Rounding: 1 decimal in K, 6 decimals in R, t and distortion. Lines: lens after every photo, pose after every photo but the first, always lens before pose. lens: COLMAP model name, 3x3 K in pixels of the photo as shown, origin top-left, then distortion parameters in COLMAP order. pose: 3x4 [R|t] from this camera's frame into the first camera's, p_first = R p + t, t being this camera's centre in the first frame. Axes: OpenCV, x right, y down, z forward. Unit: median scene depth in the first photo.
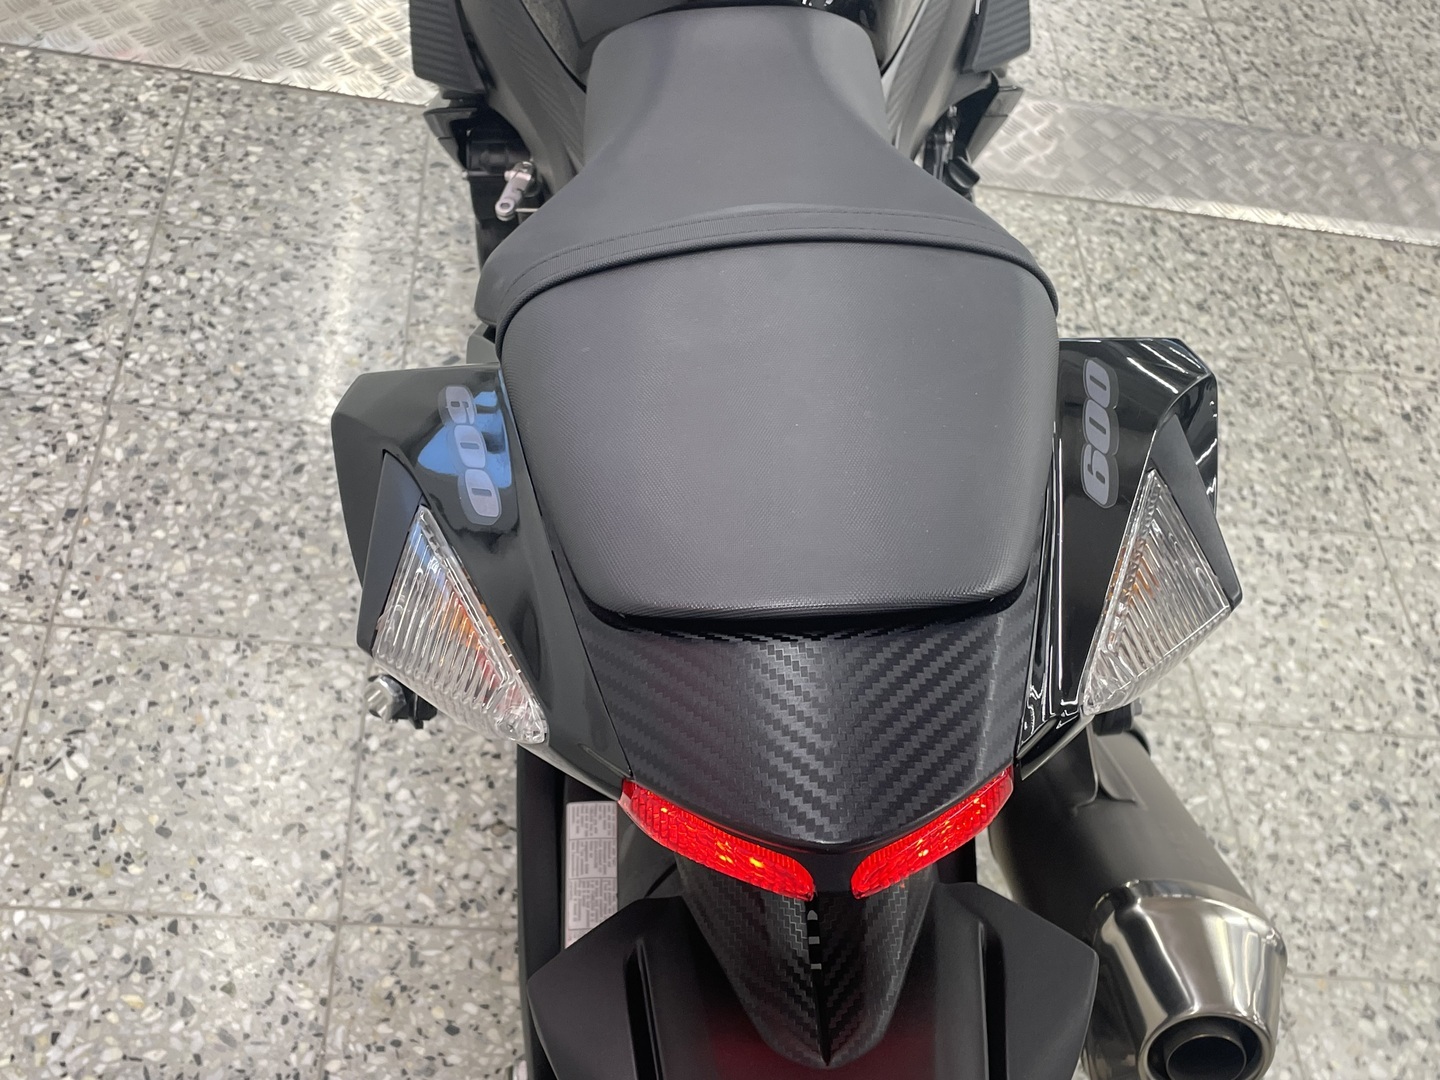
lens RADIAL K [[1675.5, 0, 738.2], [0, 1675.5, 546.1], [0, 0, 1]] dist [0.056165, 0.000000]
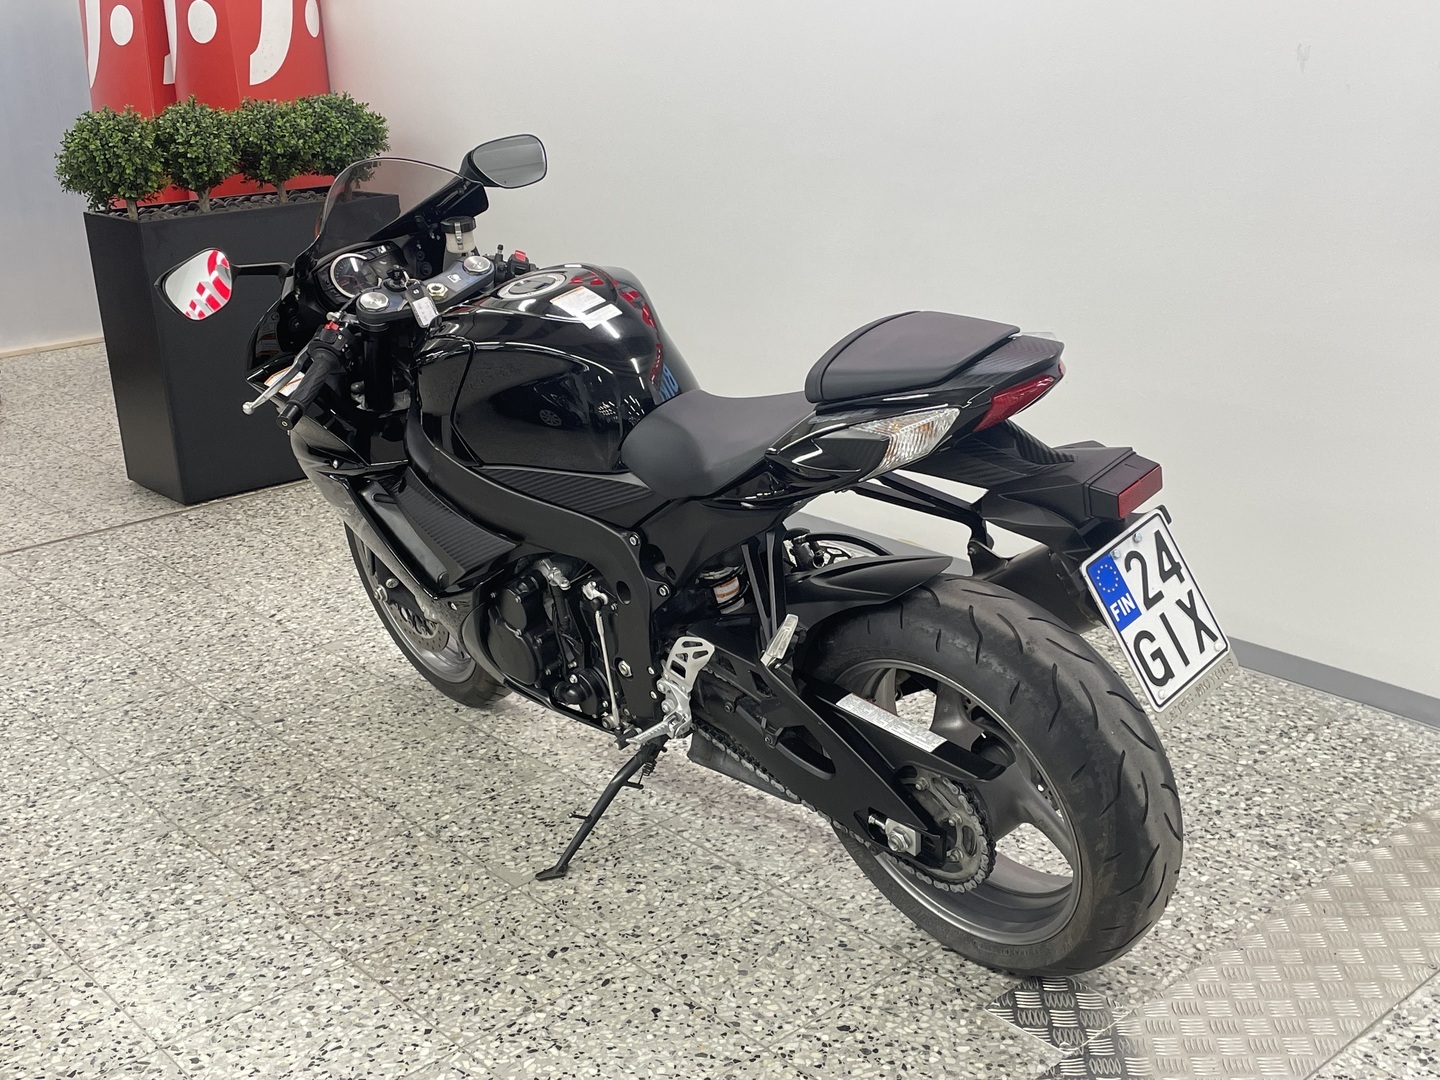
lens RADIAL K [[1669.0, 0, 721.3], [0, 1669.0, 546.1], [0, 0, 1]] dist [0.060377, 0.000000]
pose [[-0.766946, 0.038245, -0.640571, 0.793948], [-0.559202, 0.449828, 0.696382, -1.025806], [0.314780, 0.892296, -0.323607, 1.072810]]
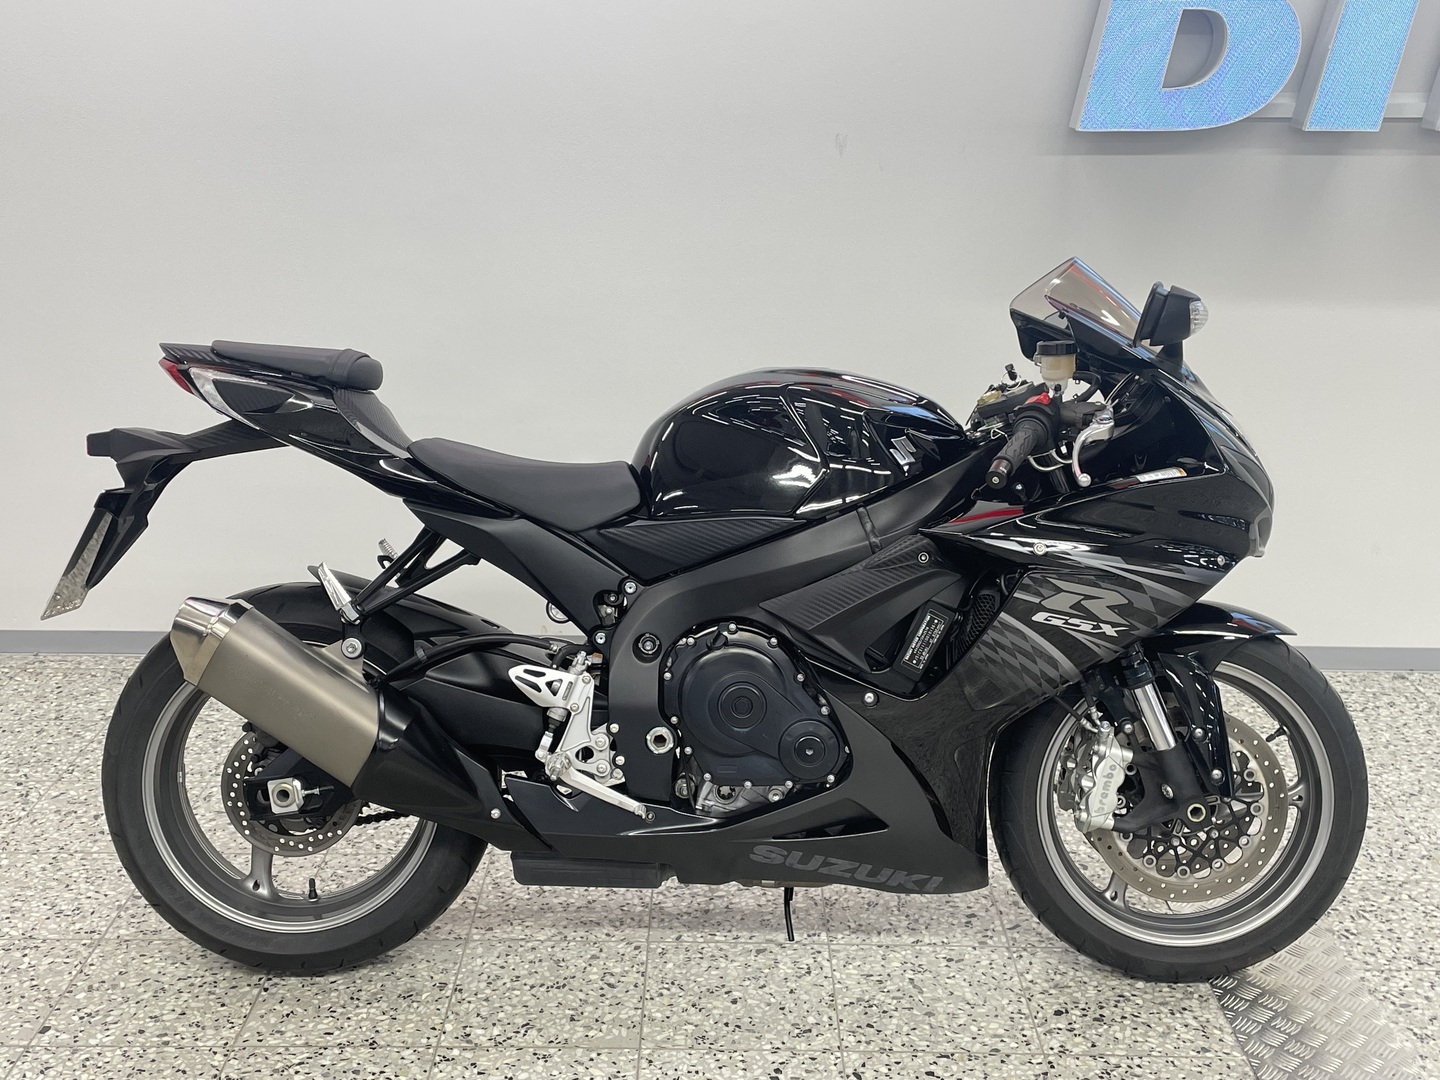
lens RADIAL K [[1675.5, 0, 722.0], [0, 1675.5, 529.7], [0, 0, 1]] dist [0.056165, 0.000000]
pose [[-0.039314, 0.090777, -0.995095, 1.236197], [-0.778919, 0.621001, 0.087424, -0.295871], [0.625891, 0.778536, 0.046294, 0.540769]]
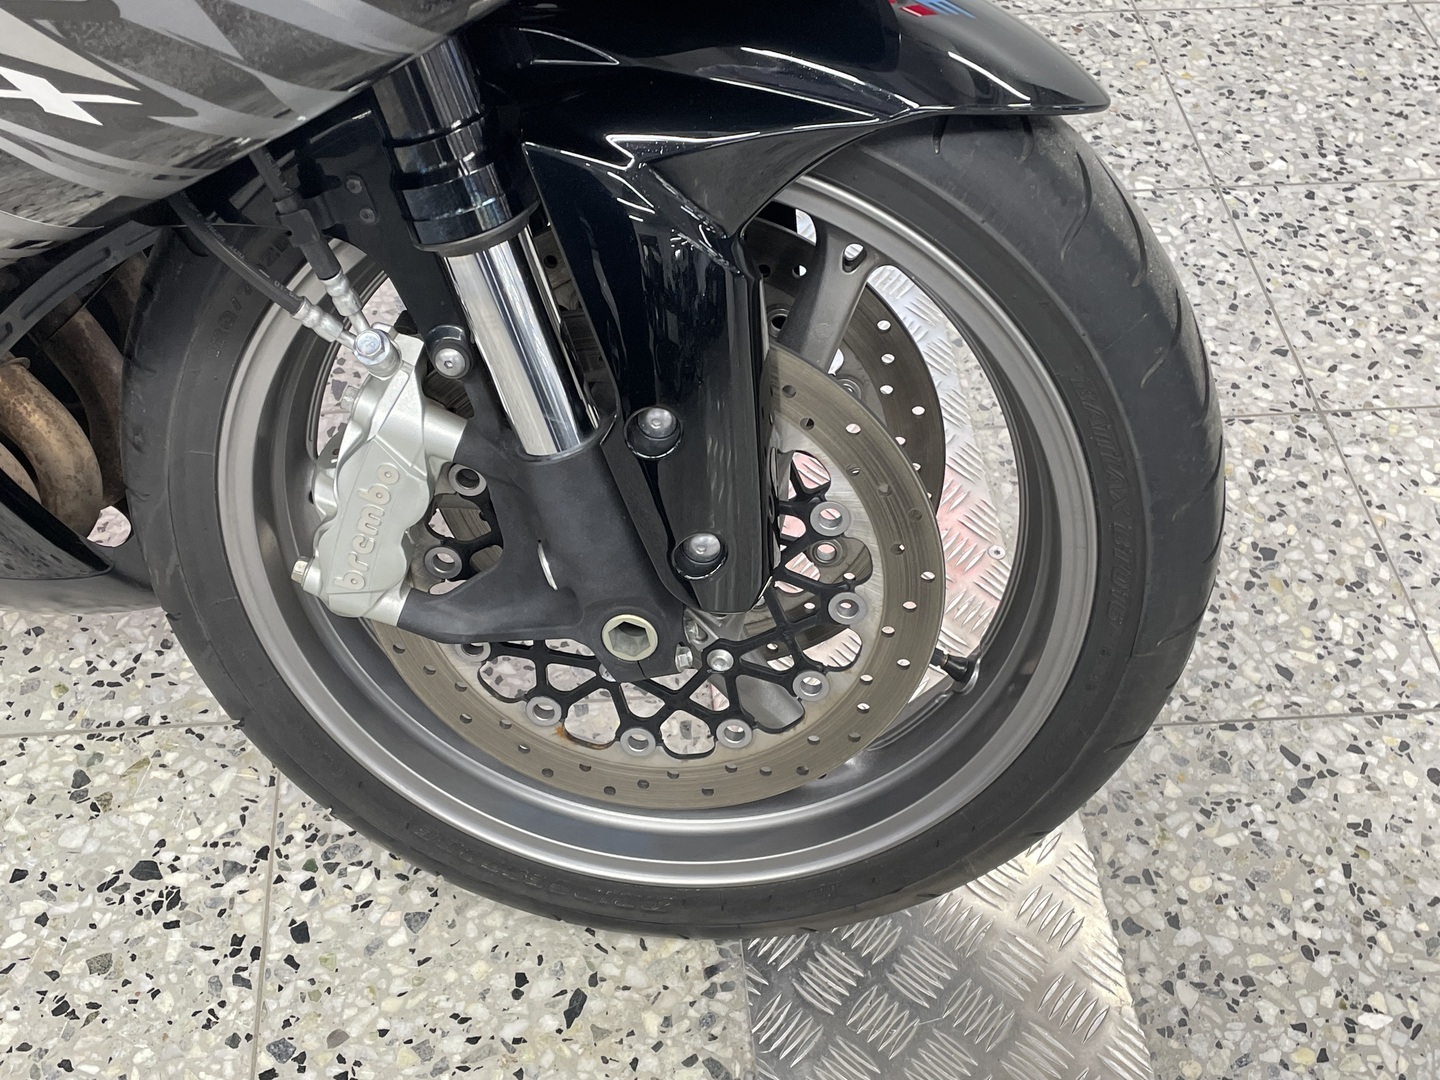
lens RADIAL K [[1675.5, 0, 715.9], [0, 1675.5, 542.8], [0, 0, 1]] dist [0.056165, 0.000000]
pose [[-0.328327, 0.572556, -0.751253, 0.304605], [-0.785829, 0.275725, 0.553578, -0.573836], [0.524093, 0.772111, 0.359403, 0.825116]]
